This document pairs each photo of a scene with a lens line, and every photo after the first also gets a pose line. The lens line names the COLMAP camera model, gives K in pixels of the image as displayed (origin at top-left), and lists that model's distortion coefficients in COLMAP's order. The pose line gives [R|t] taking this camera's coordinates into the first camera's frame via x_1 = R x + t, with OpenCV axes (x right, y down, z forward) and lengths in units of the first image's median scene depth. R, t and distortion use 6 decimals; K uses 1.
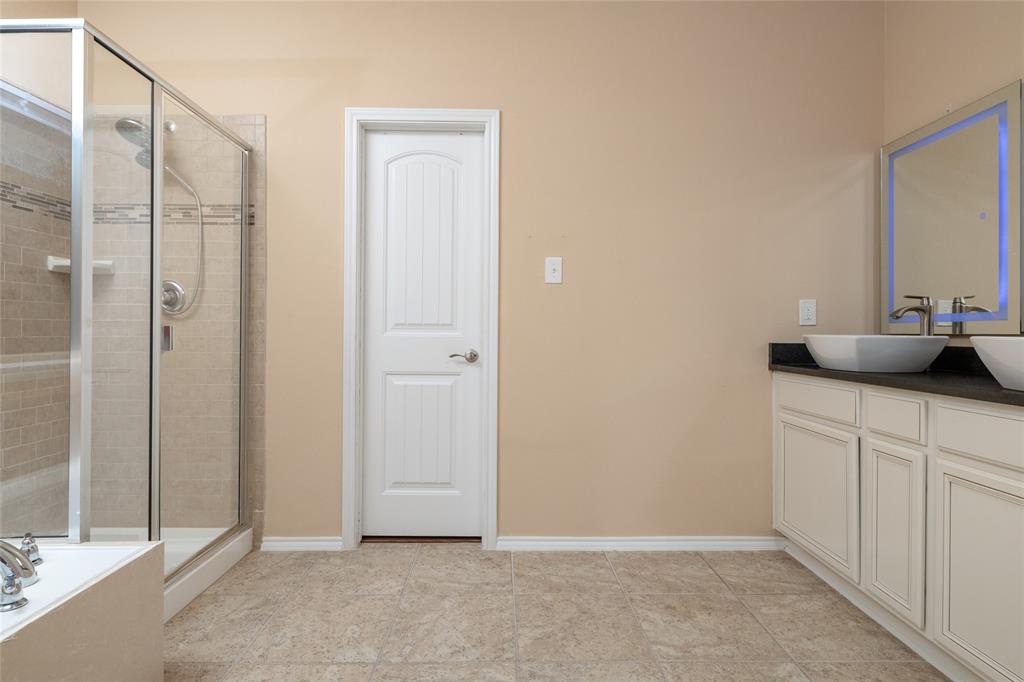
lens RADIAL K [[552.5, 0, 512.7], [0, 552.5, 328.0], [0, 0, 1]] dist [0.000208, 0.000341]
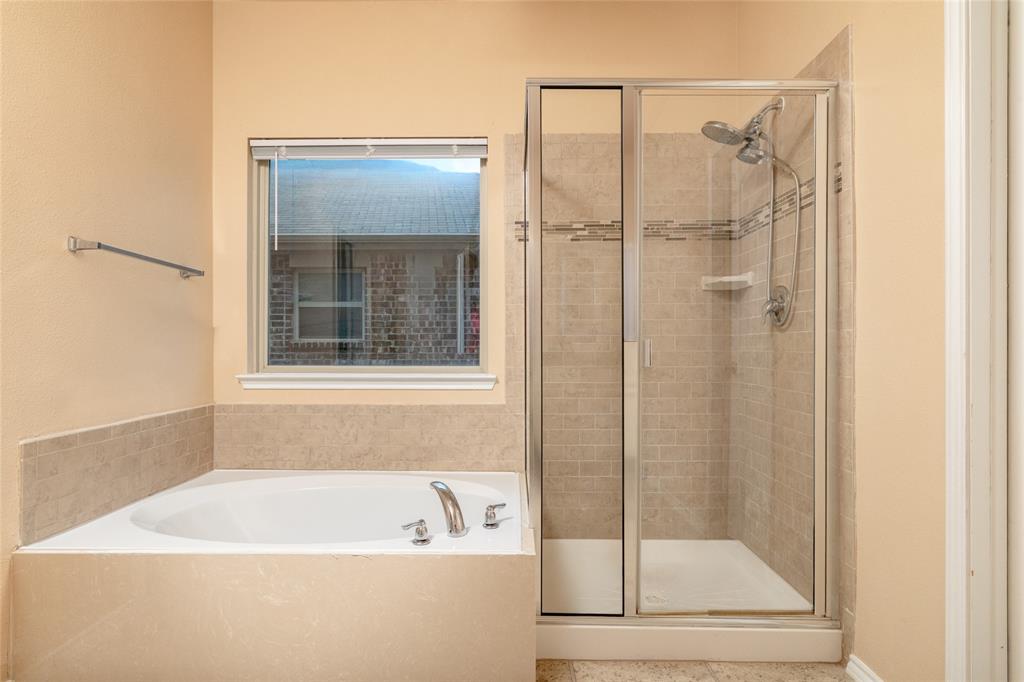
lens RADIAL K [[542.3, 0, 512.0], [0, 542.3, 341.0], [0, 0, 1]] dist [-0.002304, 0.000163]
pose [[-0.025326, -0.012090, -0.999606, 0.246348], [0.003696, 0.999919, -0.012187, 0.008508], [0.999672, -0.004003, -0.025280, 0.686841]]
